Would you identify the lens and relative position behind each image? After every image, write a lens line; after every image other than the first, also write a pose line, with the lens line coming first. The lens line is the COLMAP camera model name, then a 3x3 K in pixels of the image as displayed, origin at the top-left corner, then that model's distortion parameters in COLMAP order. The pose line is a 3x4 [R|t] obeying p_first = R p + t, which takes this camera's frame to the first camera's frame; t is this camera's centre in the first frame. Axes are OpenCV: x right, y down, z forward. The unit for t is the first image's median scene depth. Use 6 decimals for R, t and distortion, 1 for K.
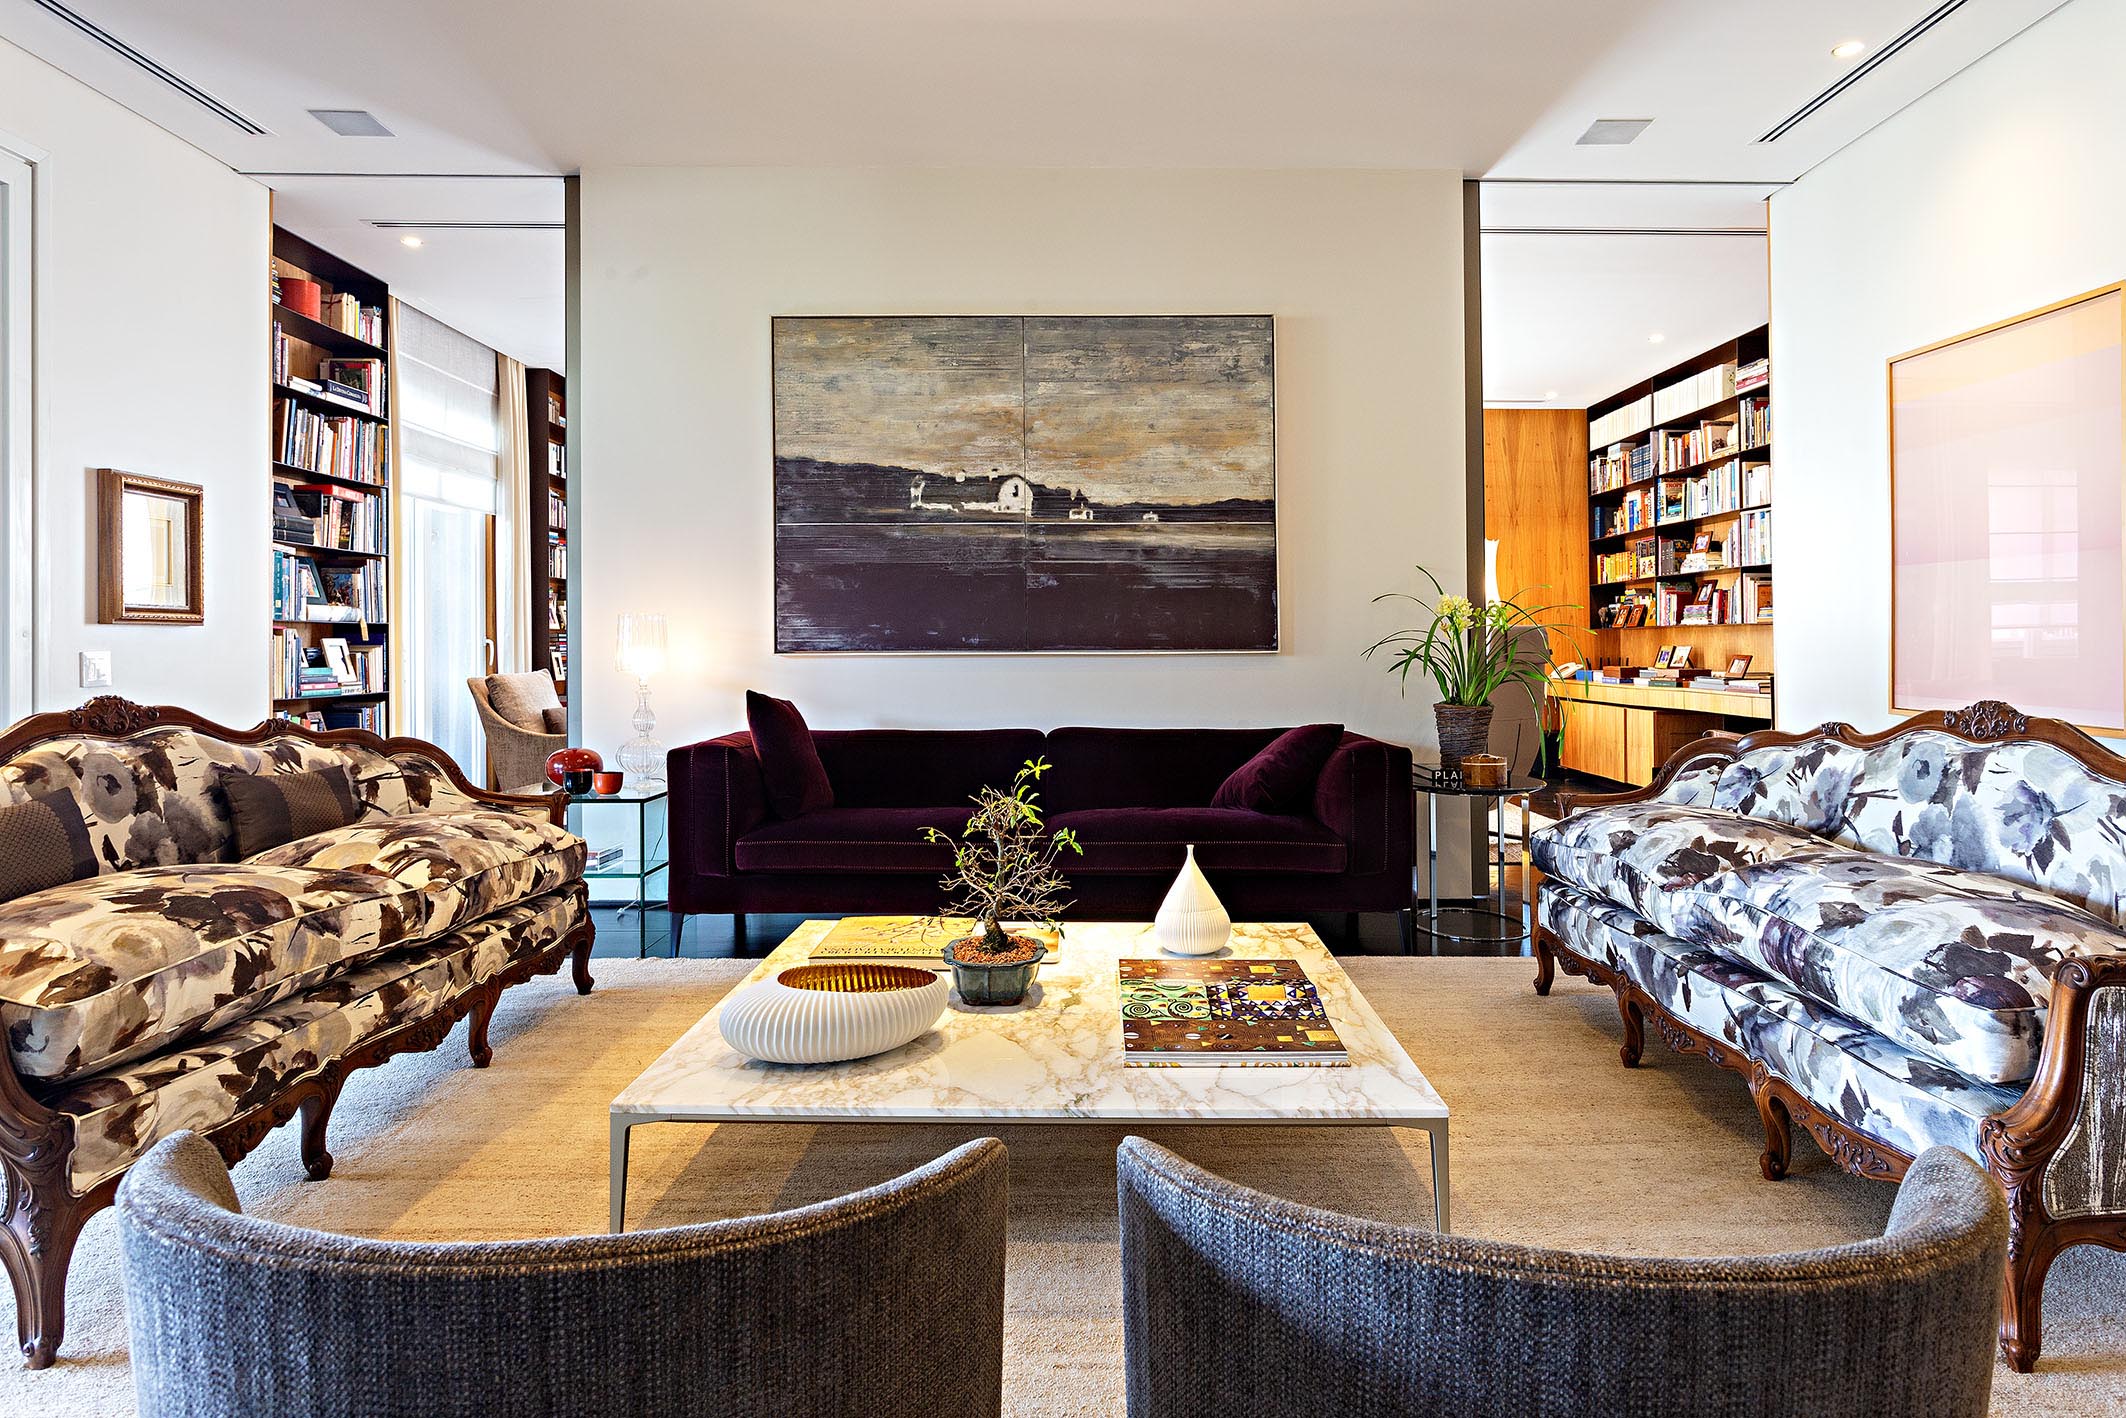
lens RADIAL K [[1202.4, 0, 1059.6], [0, 1202.4, 640.0], [0, 0, 1]] dist [-0.031817, 0.041459]
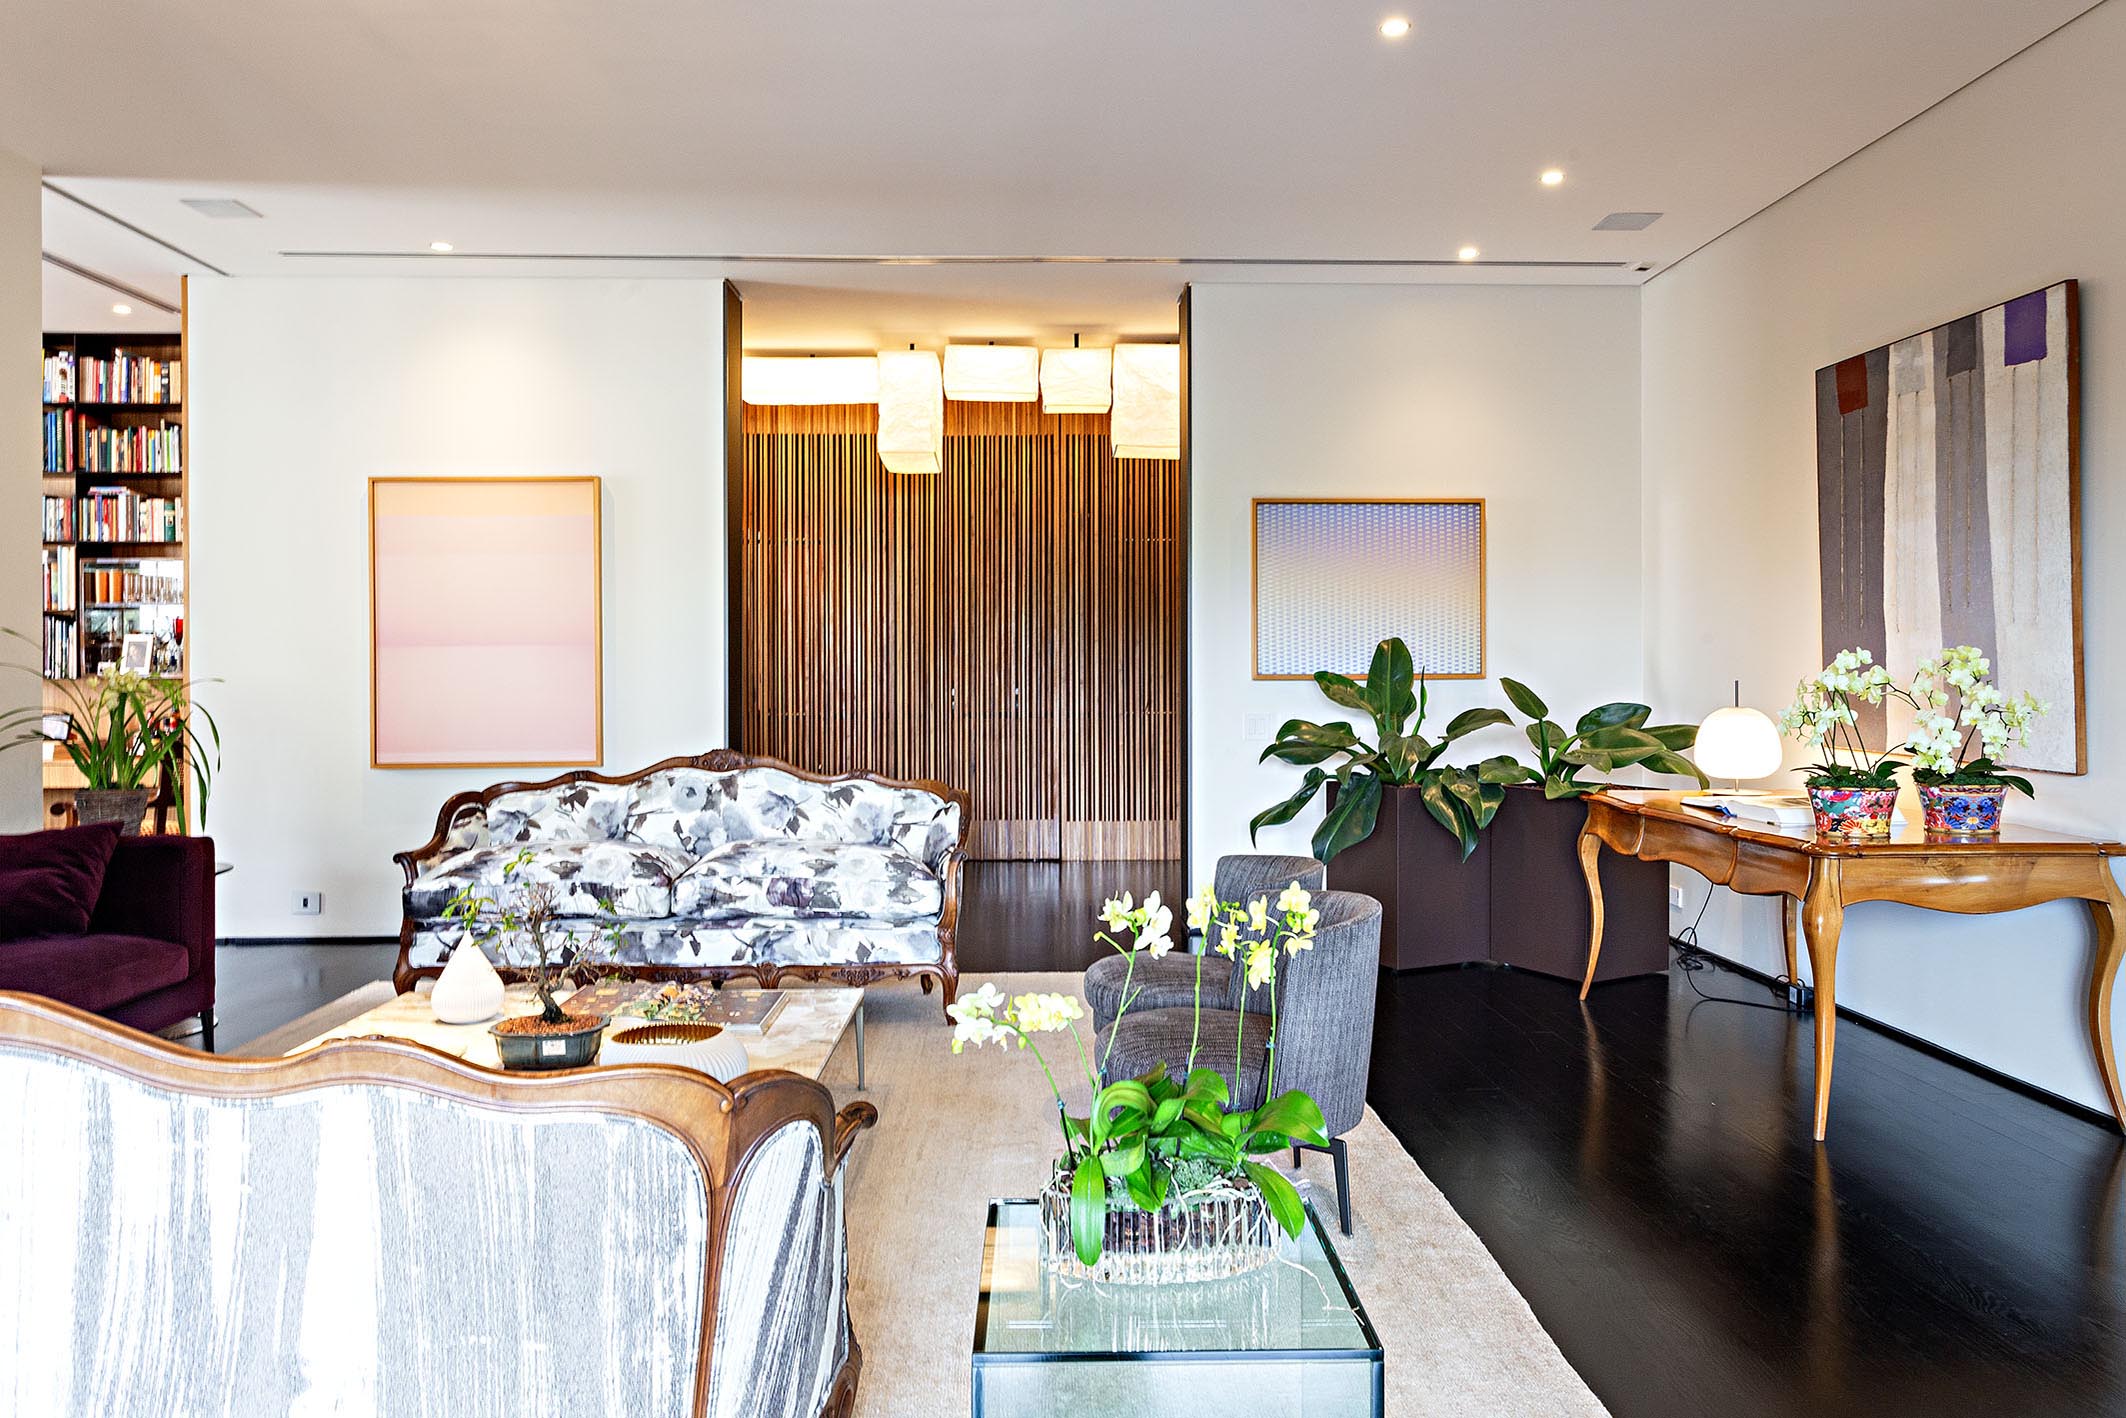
lens RADIAL K [[1610.1, 0, 956.1], [0, 1610.1, 609.5], [0, 0, 1]] dist [0.006505, 0.001418]
pose [[0.018827, 0.030030, 0.999372, -0.815247], [0.000931, 0.999548, -0.030053, -0.042106], [-0.999822, 0.001496, 0.018790, 0.314058]]
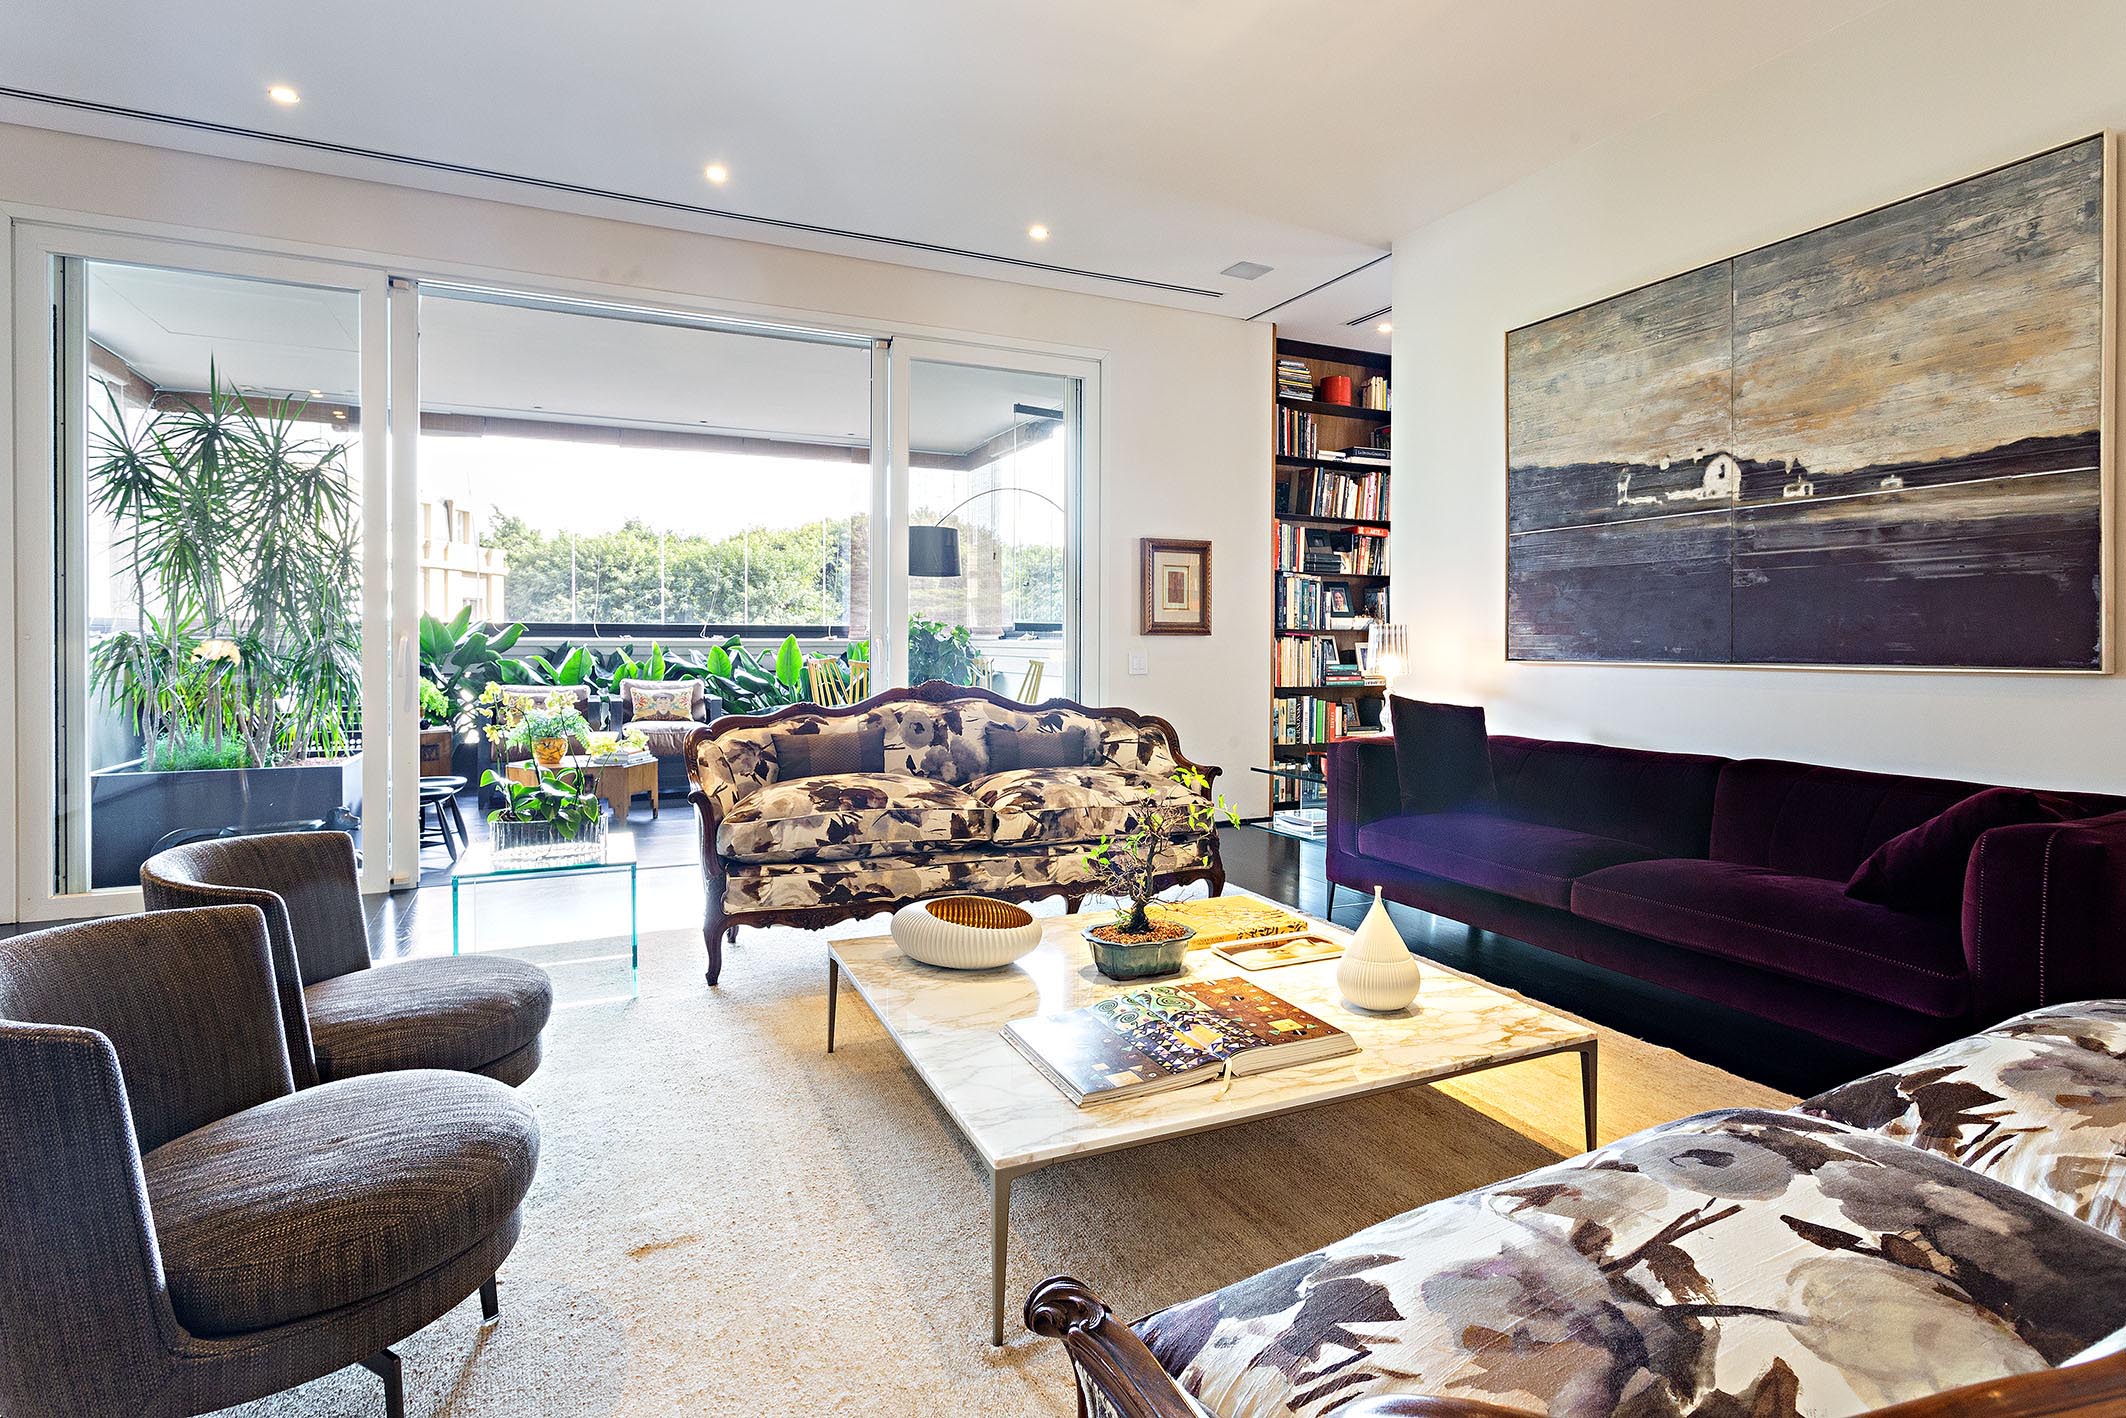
lens RADIAL K [[1078.4, 0, 1087.8], [0, 1078.4, 667.8], [0, 0, 1]] dist [0.000017, 0.000824]
pose [[0.455645, 0.022651, -0.889873, 0.437342], [0.001818, 0.999650, 0.026377, -0.008087], [0.890160, -0.013636, 0.455444, 0.265845]]
